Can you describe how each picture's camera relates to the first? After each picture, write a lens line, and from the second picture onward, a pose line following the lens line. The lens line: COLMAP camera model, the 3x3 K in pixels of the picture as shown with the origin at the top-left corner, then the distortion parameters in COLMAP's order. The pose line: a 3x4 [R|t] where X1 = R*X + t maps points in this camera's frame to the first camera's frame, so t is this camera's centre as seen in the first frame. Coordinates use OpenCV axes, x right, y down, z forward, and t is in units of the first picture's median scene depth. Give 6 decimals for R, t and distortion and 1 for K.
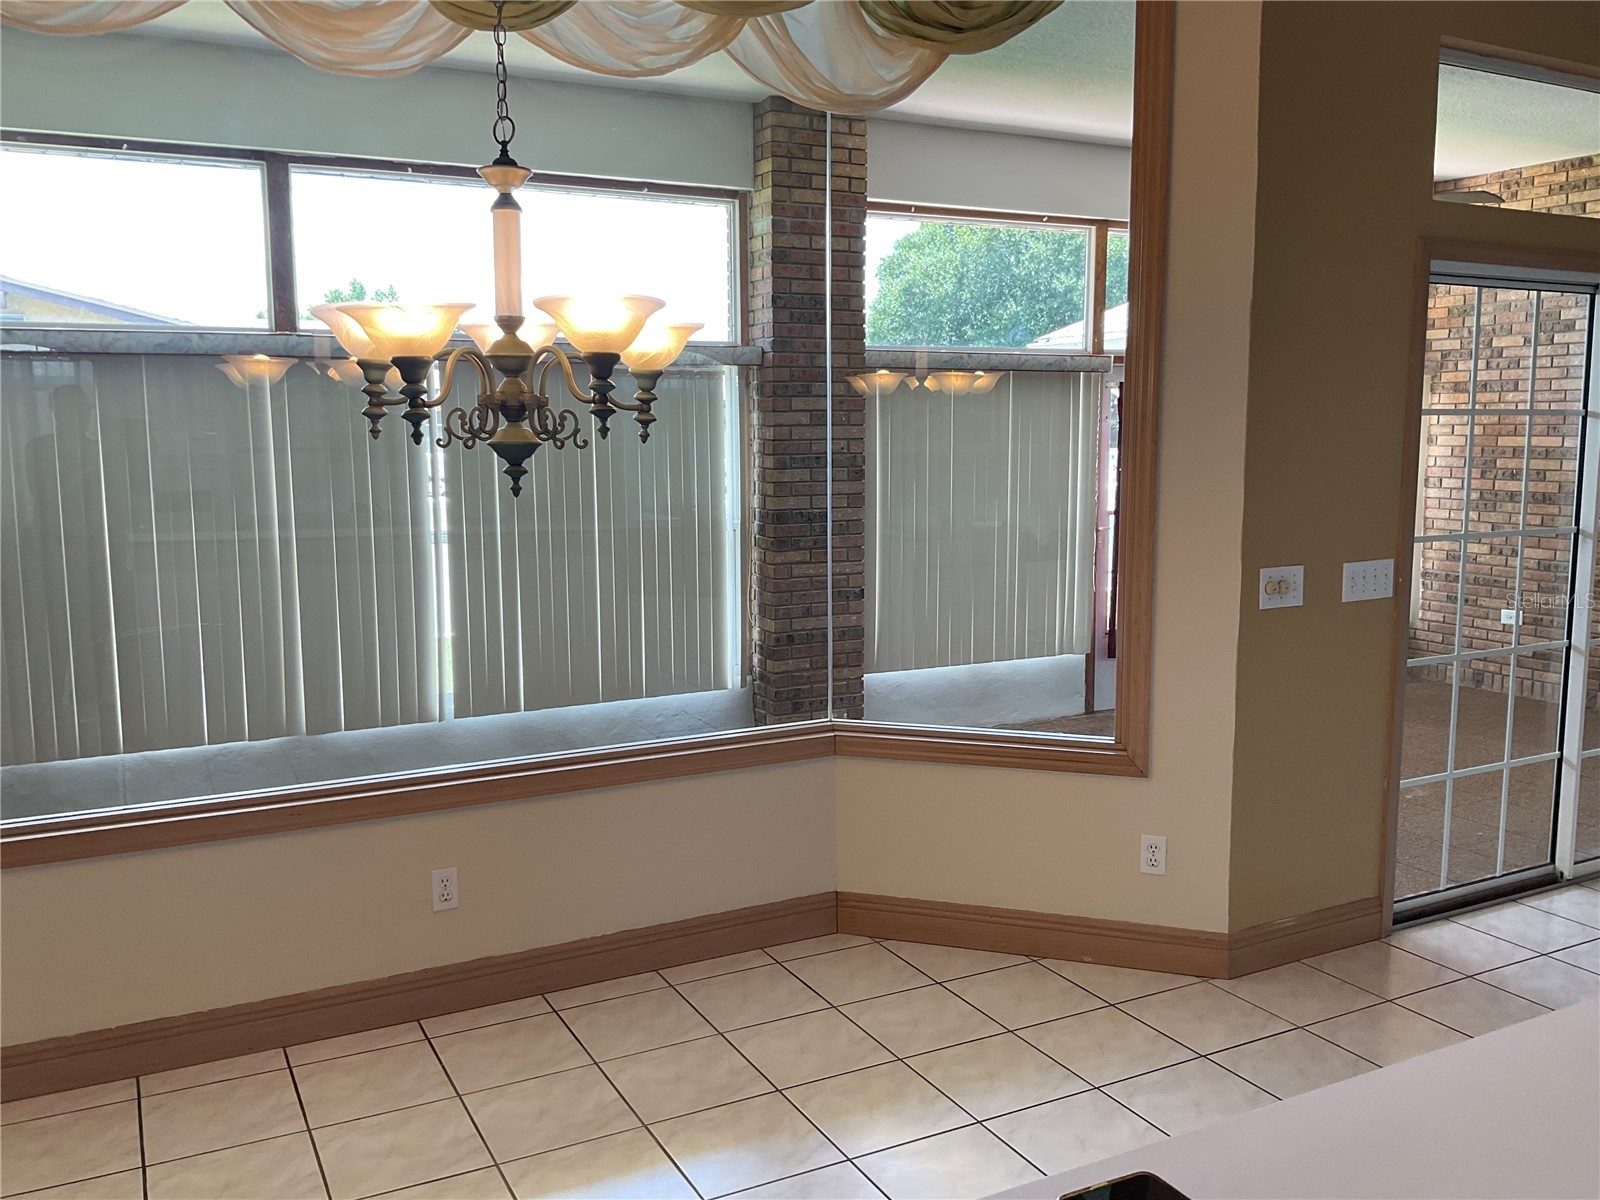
lens RADIAL K [[1324.6, 0, 791.1], [0, 1324.6, 594.2], [0, 0, 1]] dist [0.006594, -0.017706]
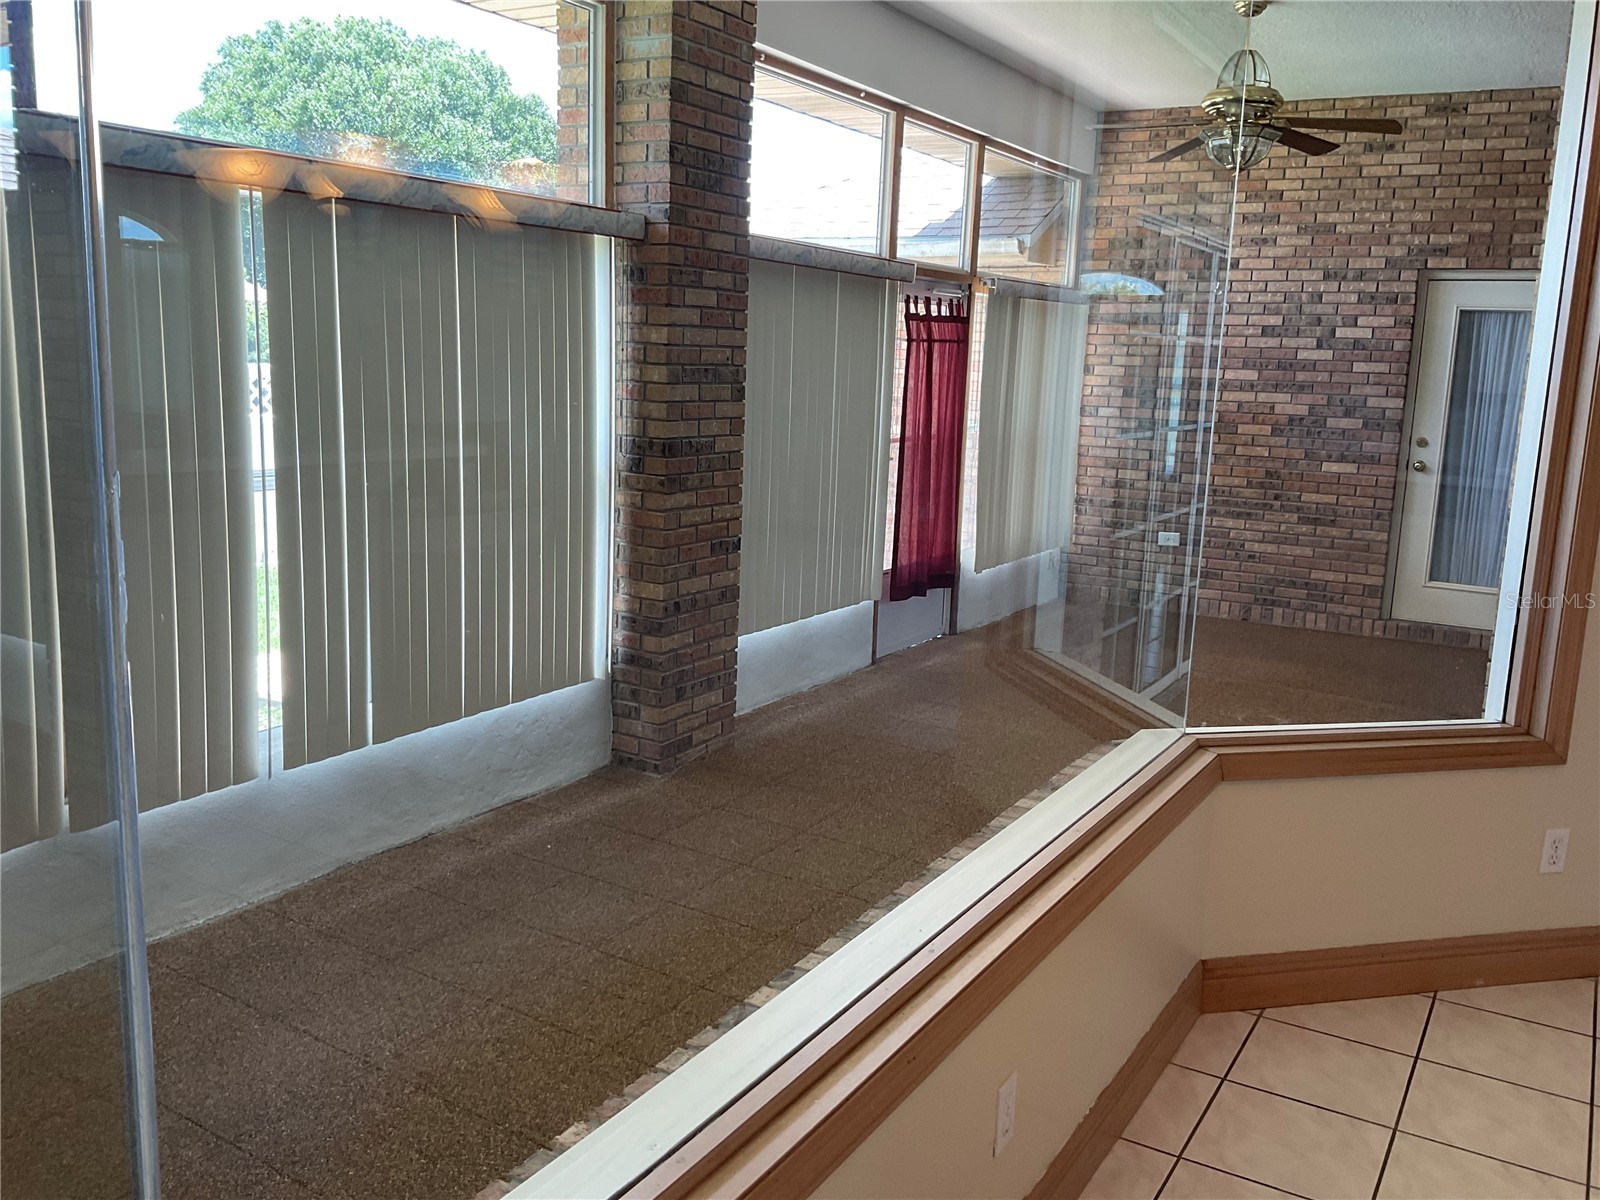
lens RADIAL K [[1324.6, 0, 804.9], [0, 1324.6, 606.2], [0, 0, 1]] dist [0.006594, -0.017706]
pose [[0.849982, -0.063261, 0.523000, -0.339560], [0.026850, 0.996676, 0.076920, -0.024025], [-0.526128, -0.051338, 0.848855, 0.311072]]
